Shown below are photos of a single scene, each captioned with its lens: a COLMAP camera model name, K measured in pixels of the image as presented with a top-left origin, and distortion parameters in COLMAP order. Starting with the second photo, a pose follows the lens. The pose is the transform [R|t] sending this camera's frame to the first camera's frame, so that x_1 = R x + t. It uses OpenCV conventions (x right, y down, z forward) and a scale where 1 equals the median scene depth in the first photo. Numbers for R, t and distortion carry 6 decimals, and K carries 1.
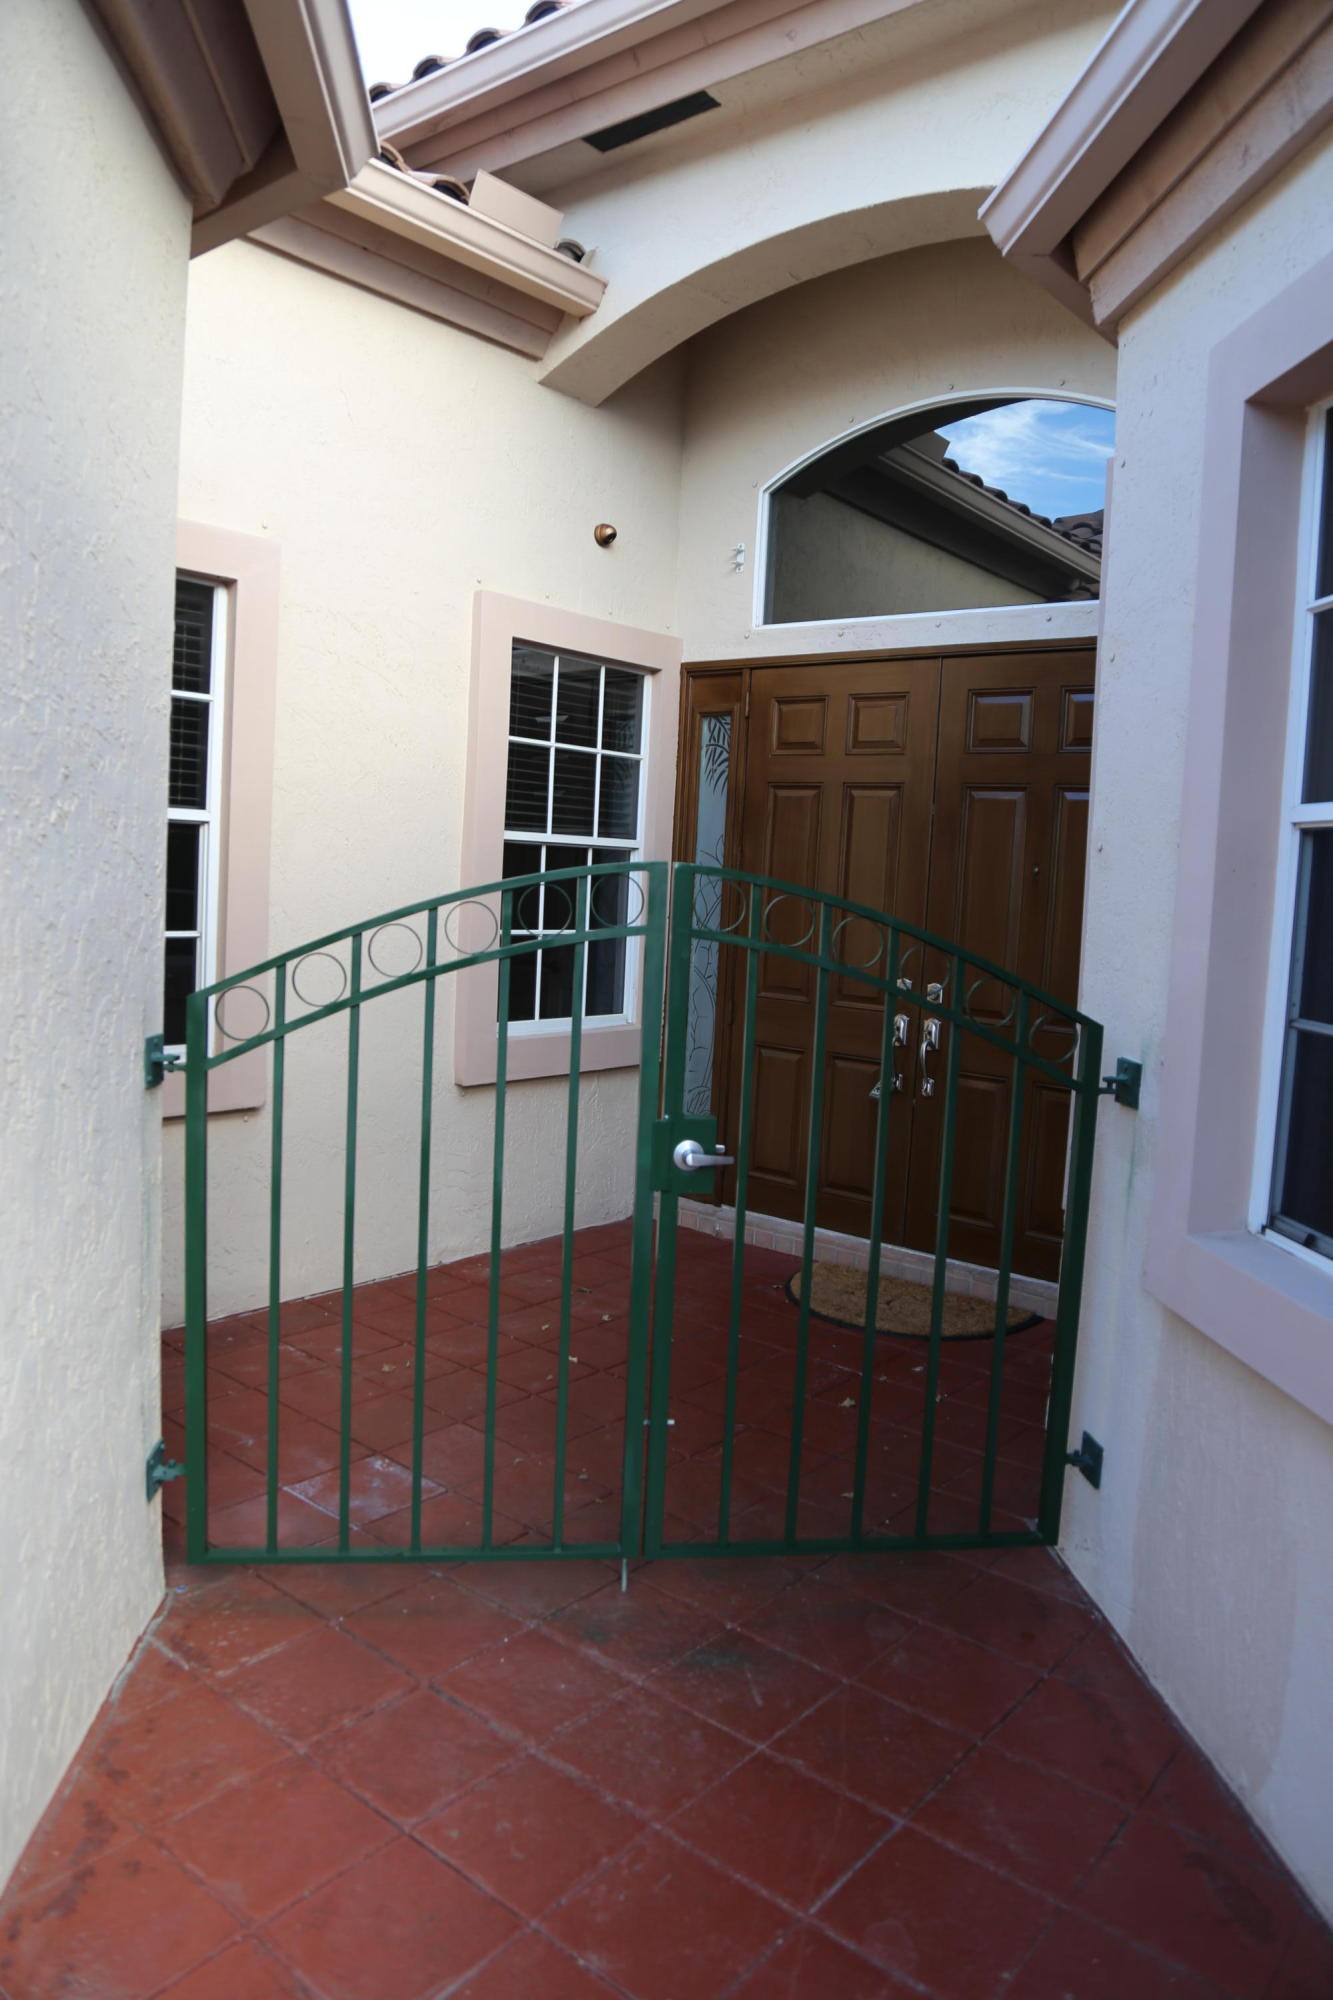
lens RADIAL K [[1380.4, 0, 663.8], [0, 1380.4, 996.7], [0, 0, 1]] dist [-0.050068, 0.007340]
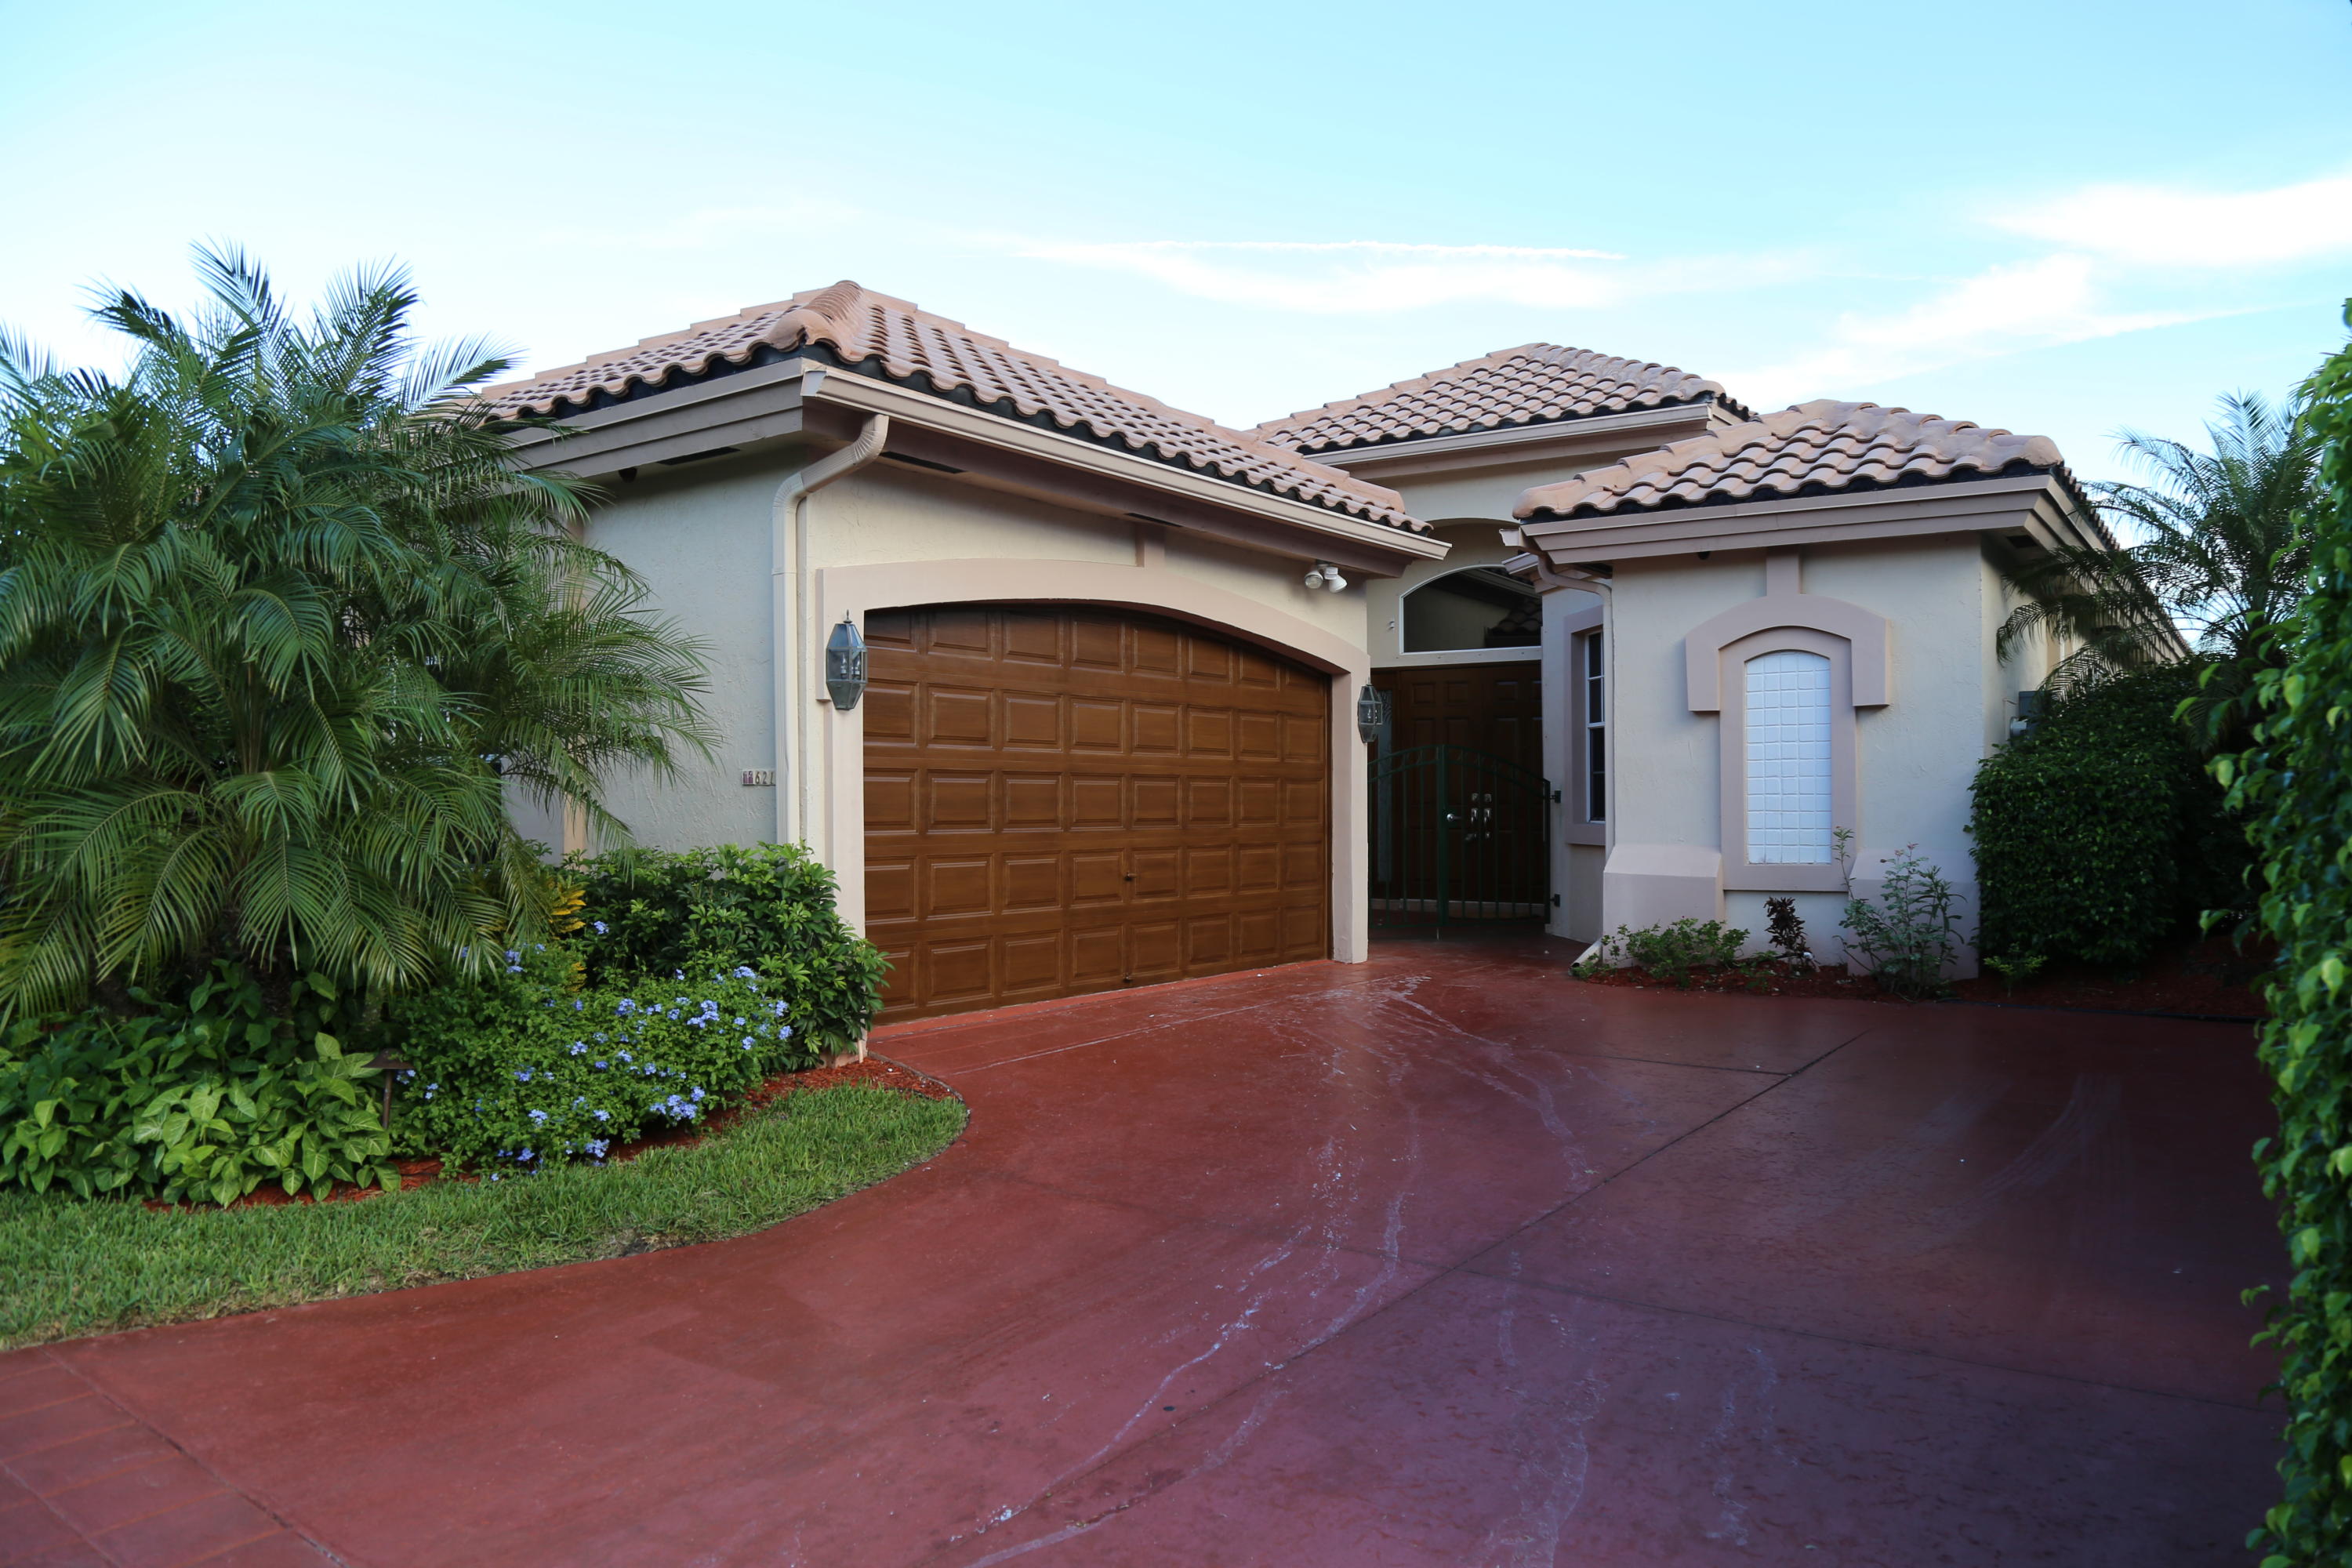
lens RADIAL K [[1623.4, 0, 1176.8], [0, 1623.4, 787.0], [0, 0, 1]] dist [-0.050068, 0.007340]
pose [[0.996094, -0.048615, 0.073715, -0.579226], [0.055273, 0.994302, -0.091155, 0.211996], [-0.068864, 0.094874, 0.993105, -1.879784]]
